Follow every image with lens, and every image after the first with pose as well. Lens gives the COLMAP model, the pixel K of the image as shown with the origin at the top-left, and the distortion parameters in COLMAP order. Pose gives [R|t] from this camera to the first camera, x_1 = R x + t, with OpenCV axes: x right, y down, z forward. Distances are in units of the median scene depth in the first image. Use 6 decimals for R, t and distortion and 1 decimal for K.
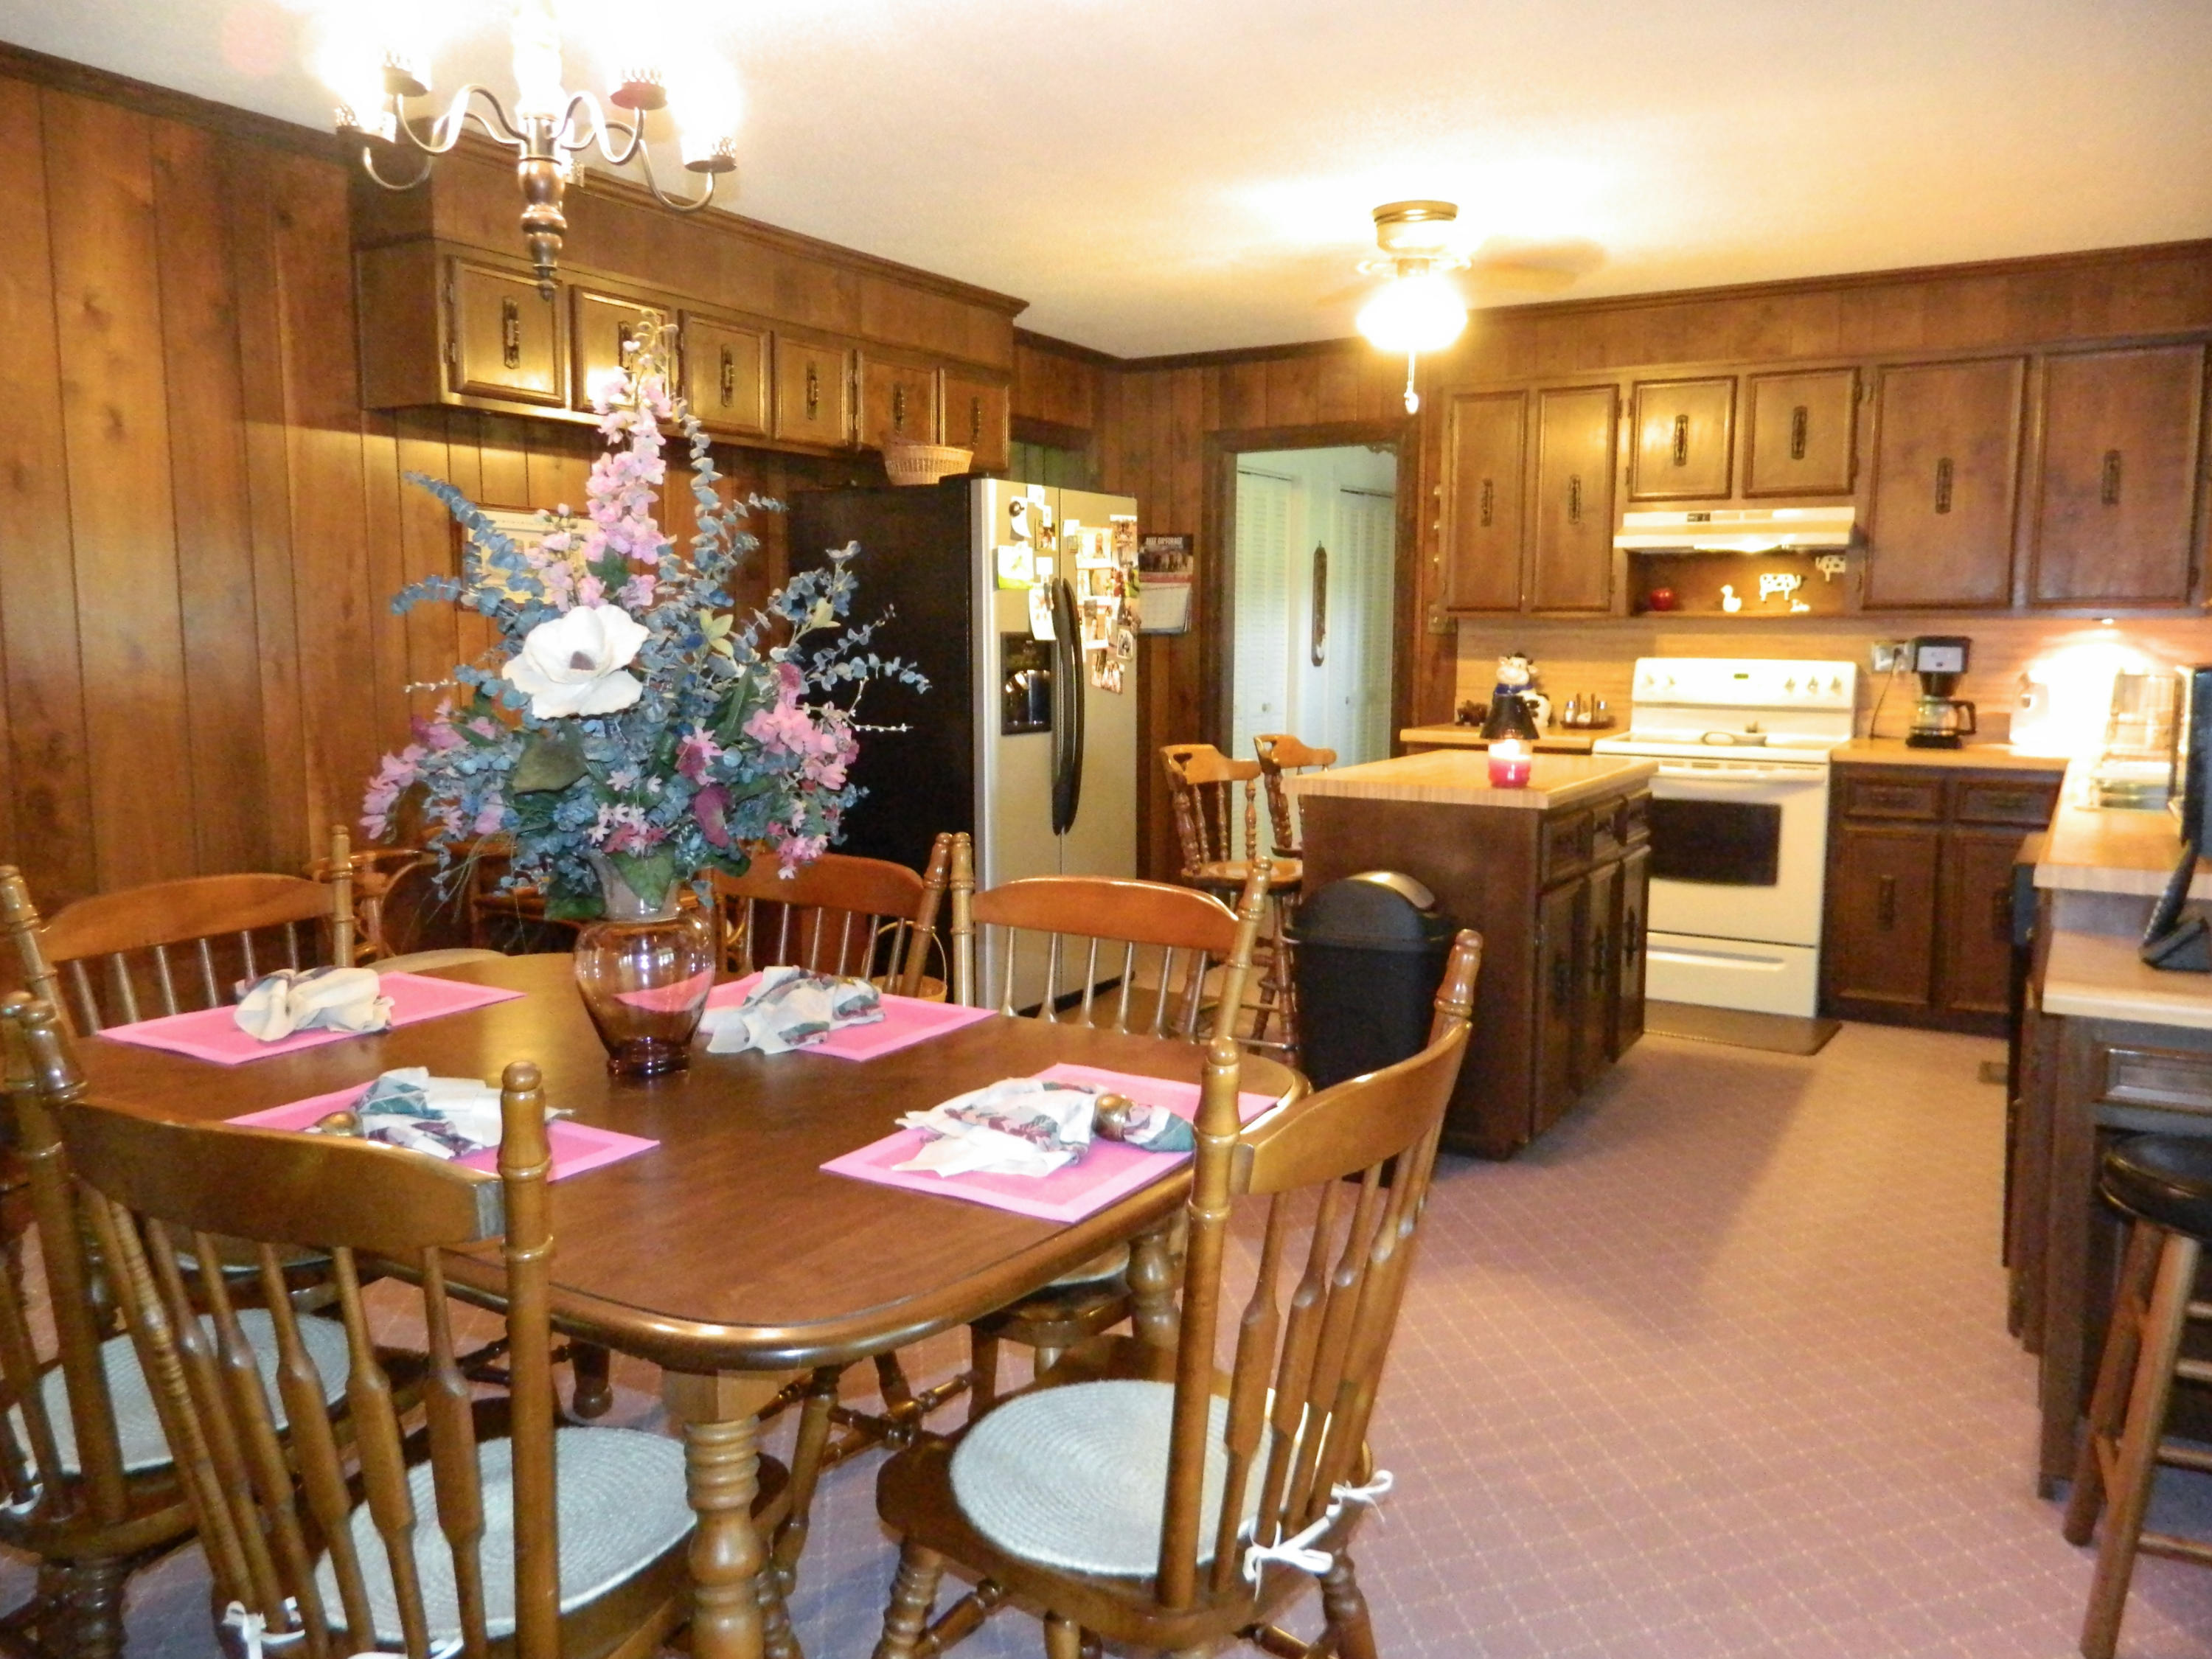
lens RADIAL K [[1638.2, 0, 1108.4], [0, 1638.2, 830.2], [0, 0, 1]] dist [-0.000592, -0.006077]
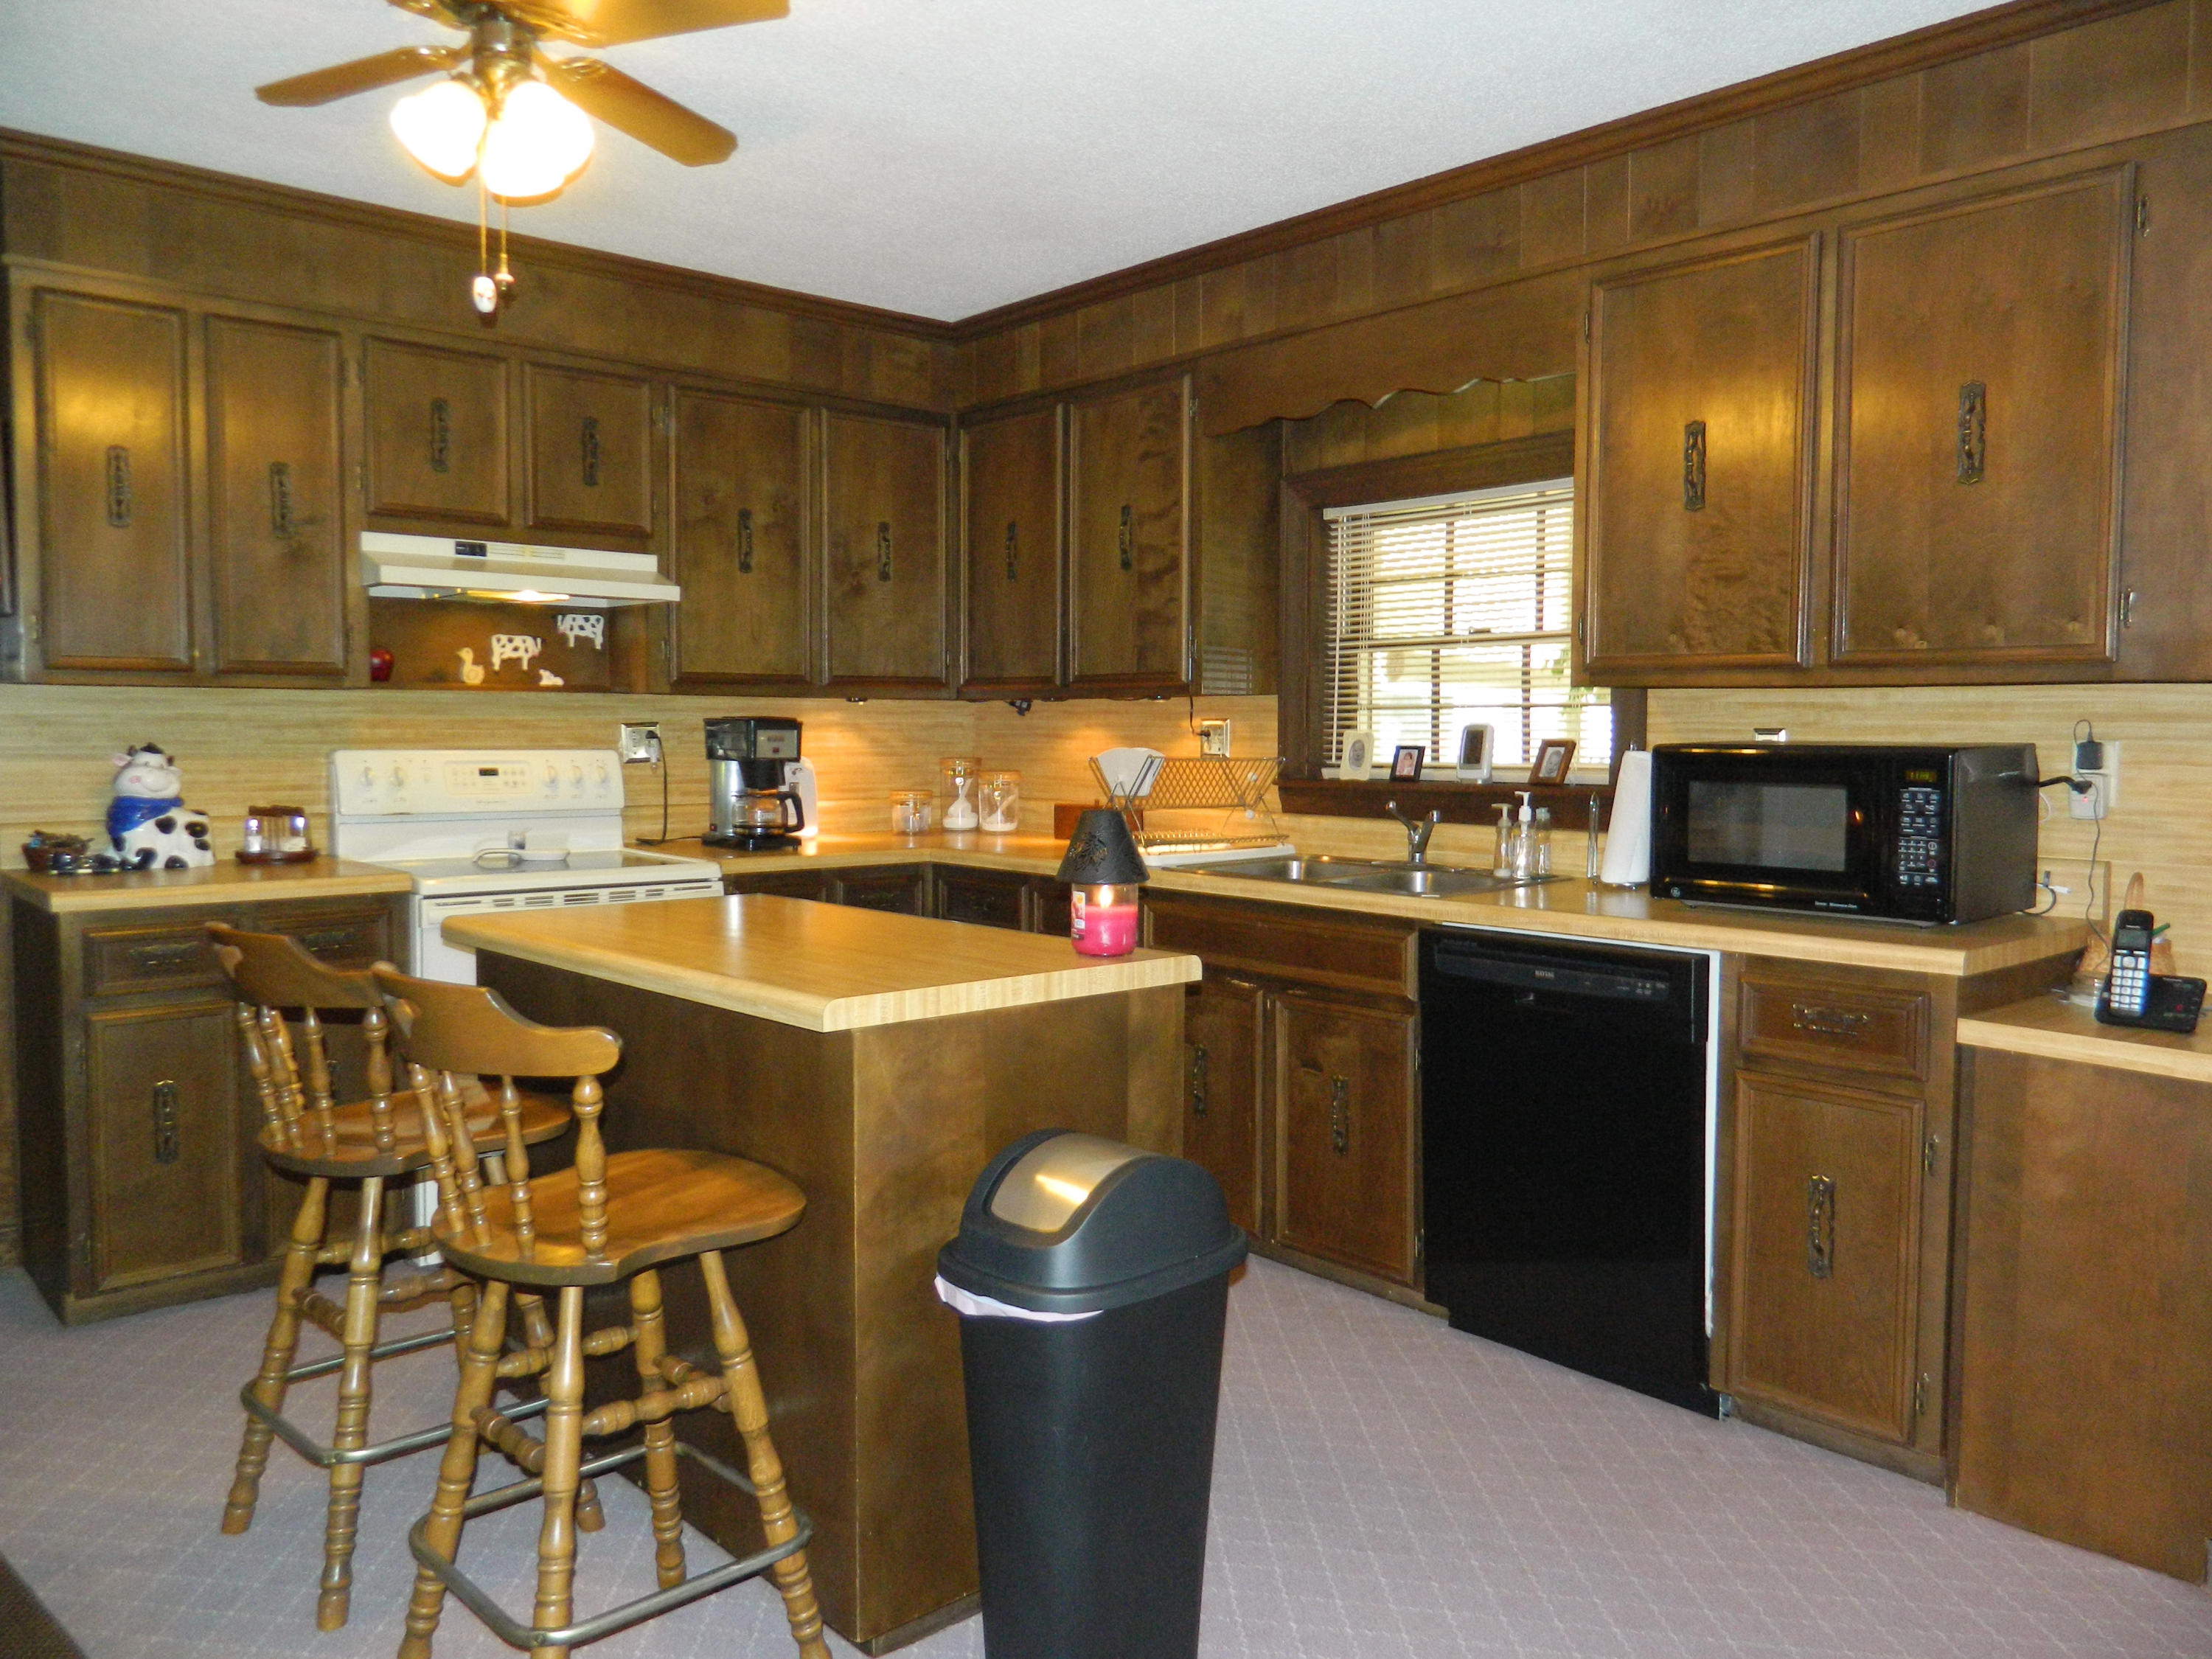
lens RADIAL K [[1638.2, 0, 1097.1], [0, 1638.2, 826.0], [0, 0, 1]] dist [-0.000592, -0.006077]
pose [[0.291849, -0.067082, 0.954109, -0.234826], [0.110696, 0.993203, 0.035970, -0.068562], [-0.950037, 0.095118, 0.297291, 0.542147]]
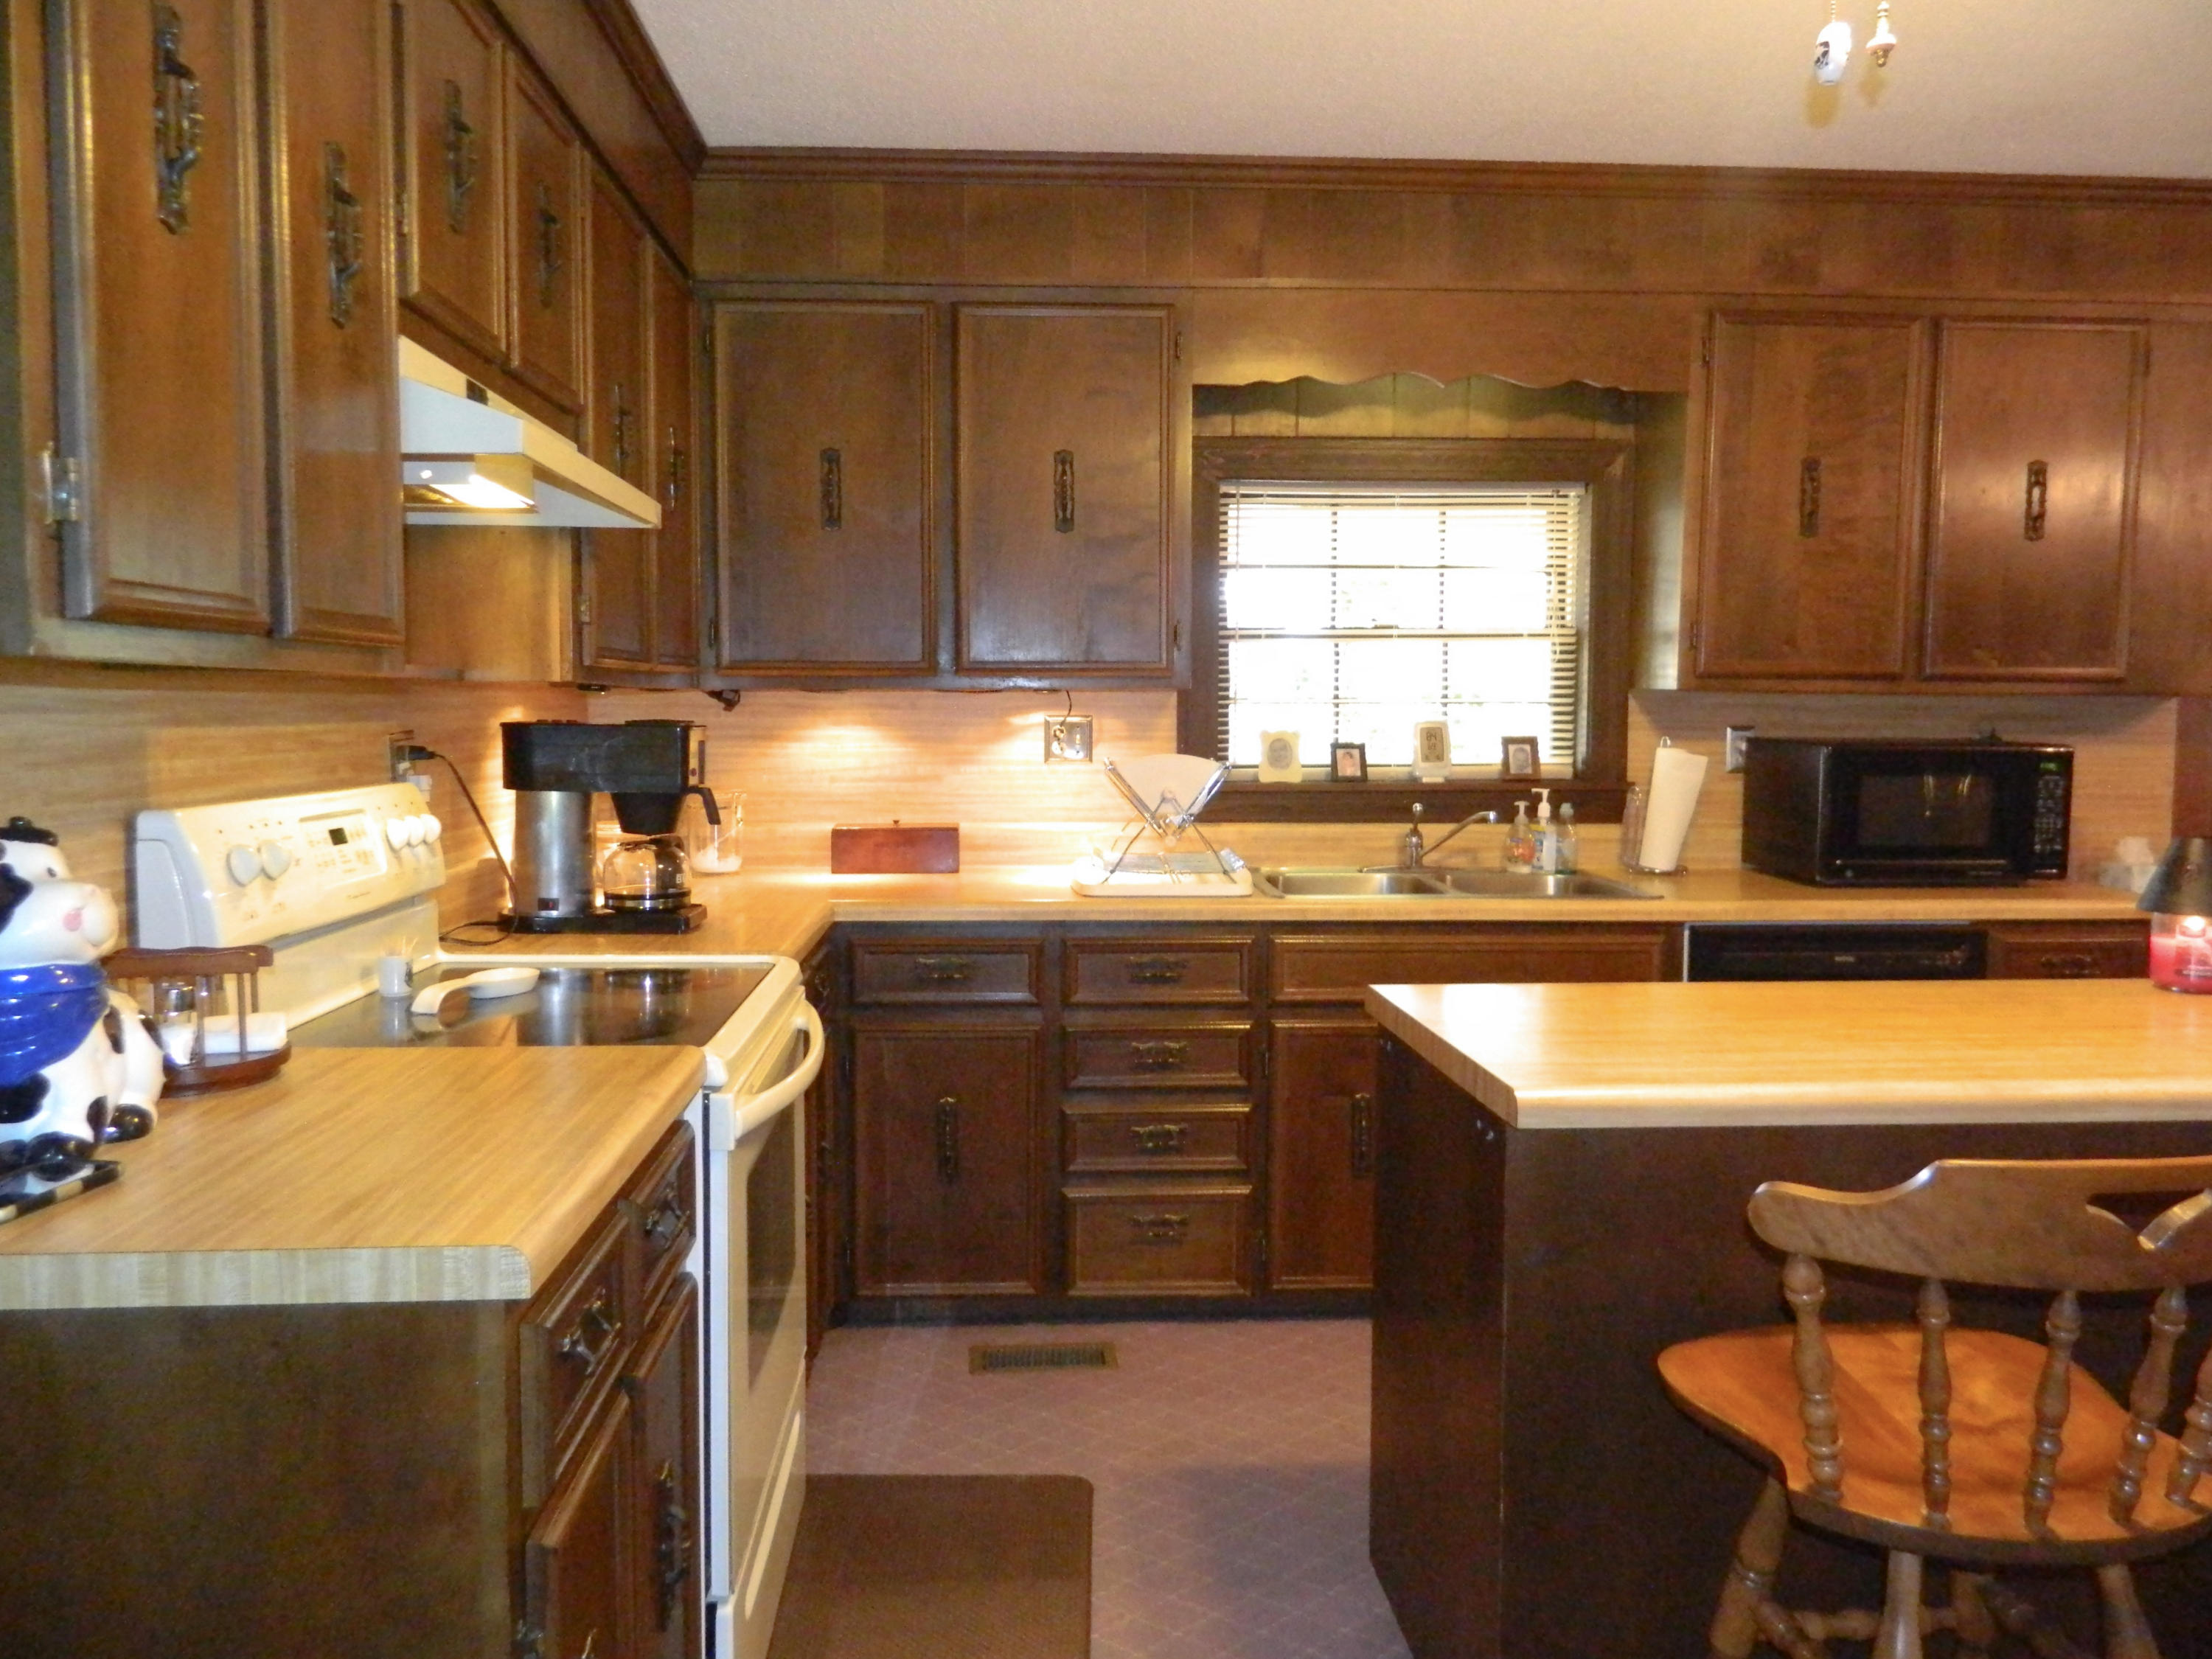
lens RADIAL K [[1638.2, 0, 1097.7], [0, 1638.2, 824.8], [0, 0, 1]] dist [-0.000592, -0.006077]
pose [[-0.559579, -0.075113, 0.825366, -0.016451], [0.086909, 0.985076, 0.148570, -0.139720], [-0.824207, 0.154868, -0.544700, 1.083930]]
